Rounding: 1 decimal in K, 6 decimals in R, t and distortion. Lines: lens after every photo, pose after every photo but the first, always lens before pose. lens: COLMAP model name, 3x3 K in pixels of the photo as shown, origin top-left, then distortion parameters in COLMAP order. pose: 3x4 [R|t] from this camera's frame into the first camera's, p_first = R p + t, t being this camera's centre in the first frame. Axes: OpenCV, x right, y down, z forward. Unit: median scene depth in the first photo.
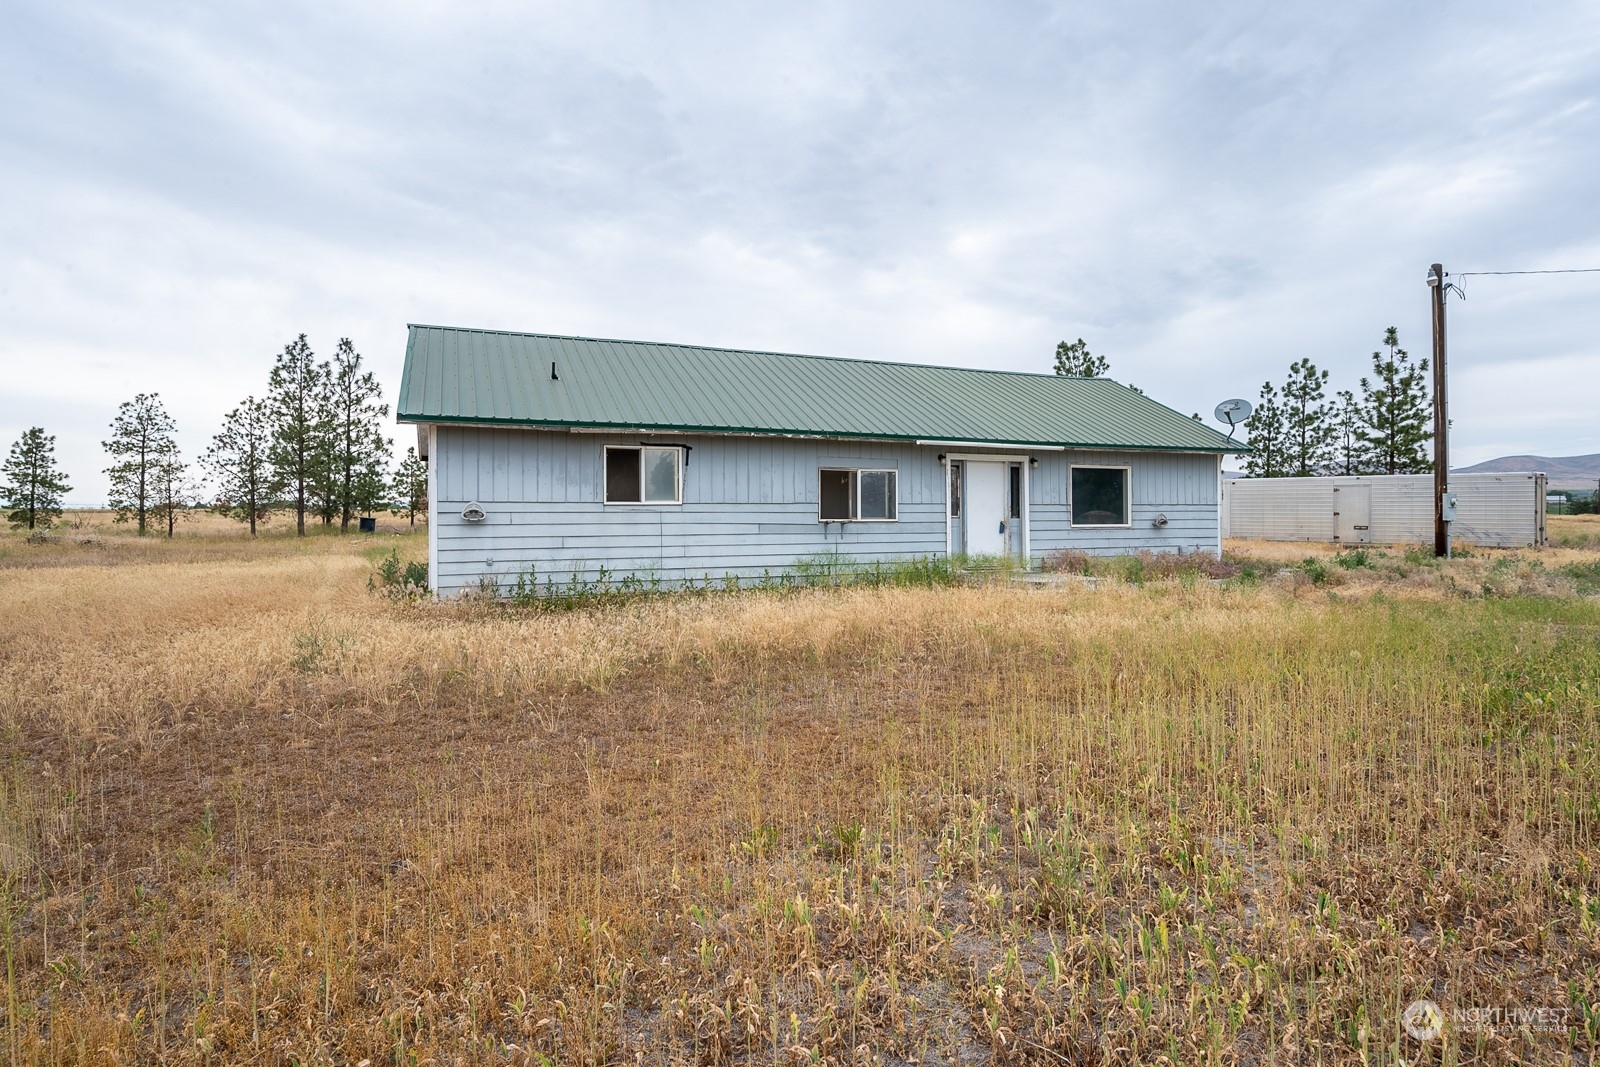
lens RADIAL K [[823.4, 0, 800.0], [0, 823.4, 533.5], [0, 0, 1]] dist [-0.000095, -0.000462]
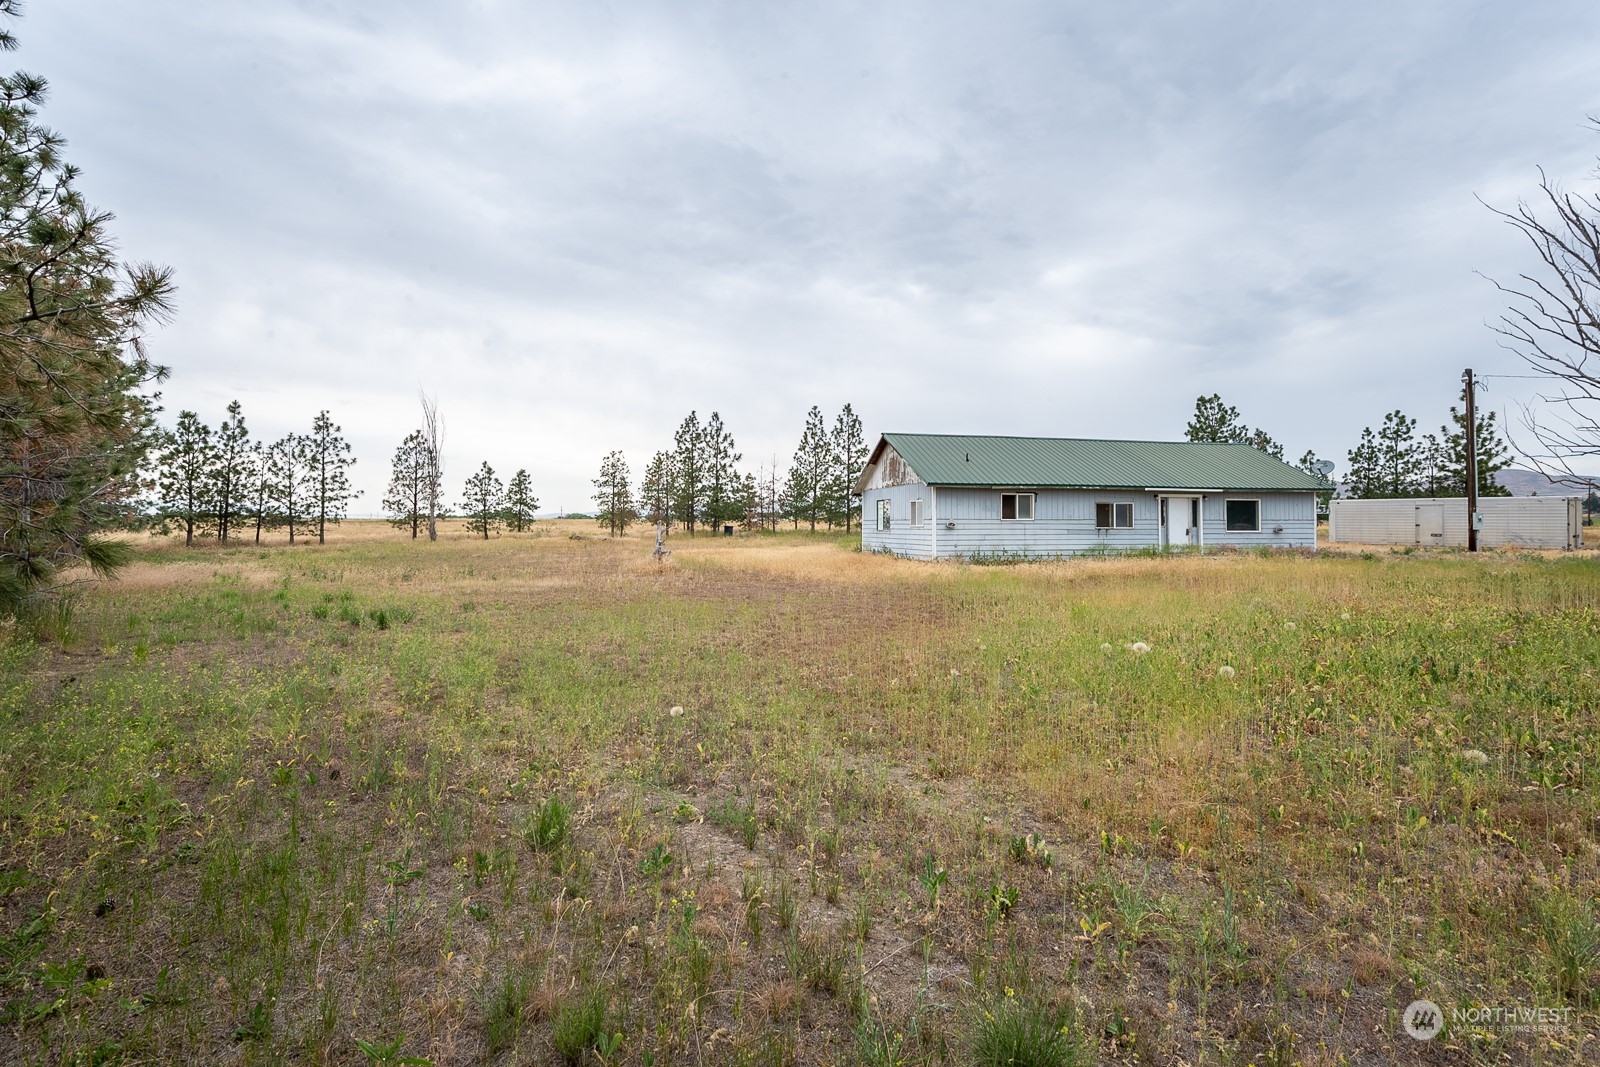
lens RADIAL K [[746.7, 0, 800.0], [0, 746.7, 533.5], [0, 0, 1]] dist [0.000122, 0.000260]
pose [[0.986775, 0.004648, -0.162027, -0.167002], [-0.006314, 0.999932, -0.009772, 0.008611], [0.161971, 0.010665, 0.986738, -0.395235]]
